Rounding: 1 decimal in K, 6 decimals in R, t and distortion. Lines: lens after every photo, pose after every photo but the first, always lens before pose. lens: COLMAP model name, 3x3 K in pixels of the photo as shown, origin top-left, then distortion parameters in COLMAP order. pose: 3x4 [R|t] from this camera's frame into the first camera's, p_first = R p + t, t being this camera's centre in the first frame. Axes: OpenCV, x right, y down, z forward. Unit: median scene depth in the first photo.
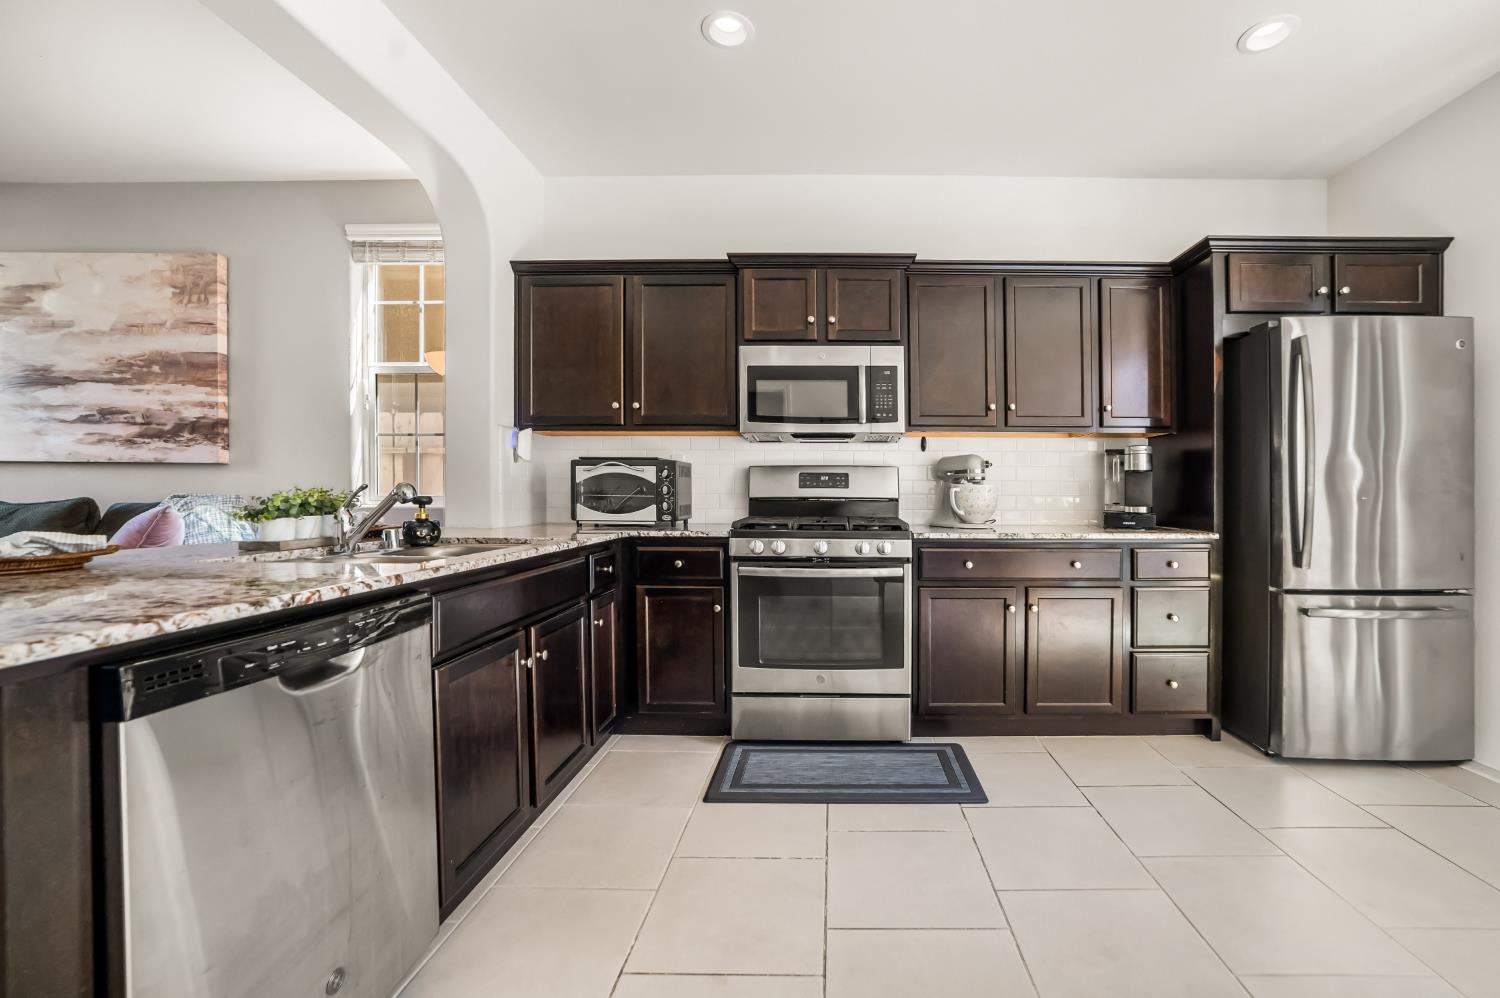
lens RADIAL K [[605.2, 0, 806.5], [0, 605.2, 494.3], [0, 0, 1]] dist [0.007017, 0.000477]
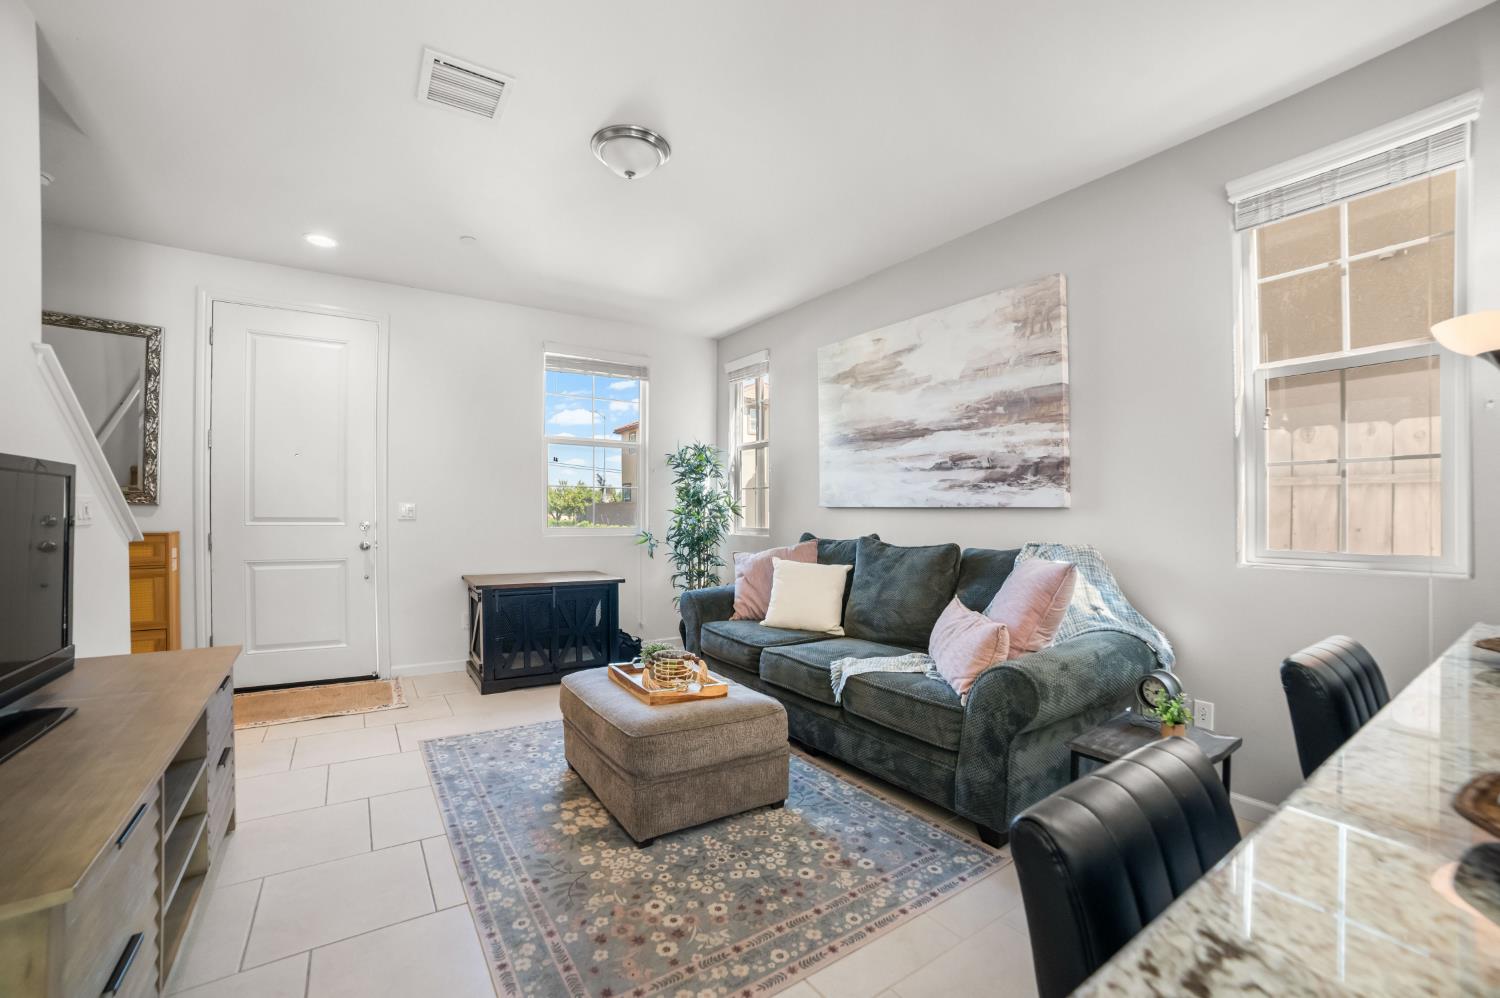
lens RADIAL K [[640.6, 0, 750.0], [0, 640.6, 499.0], [0, 0, 1]] dist [-0.000802, -0.021073]
pose [[0.598586, -0.016973, -0.800878, -0.578349], [-0.006452, 0.999641, -0.026008, -0.042642], [0.801032, 0.020735, 0.598262, 0.097733]]
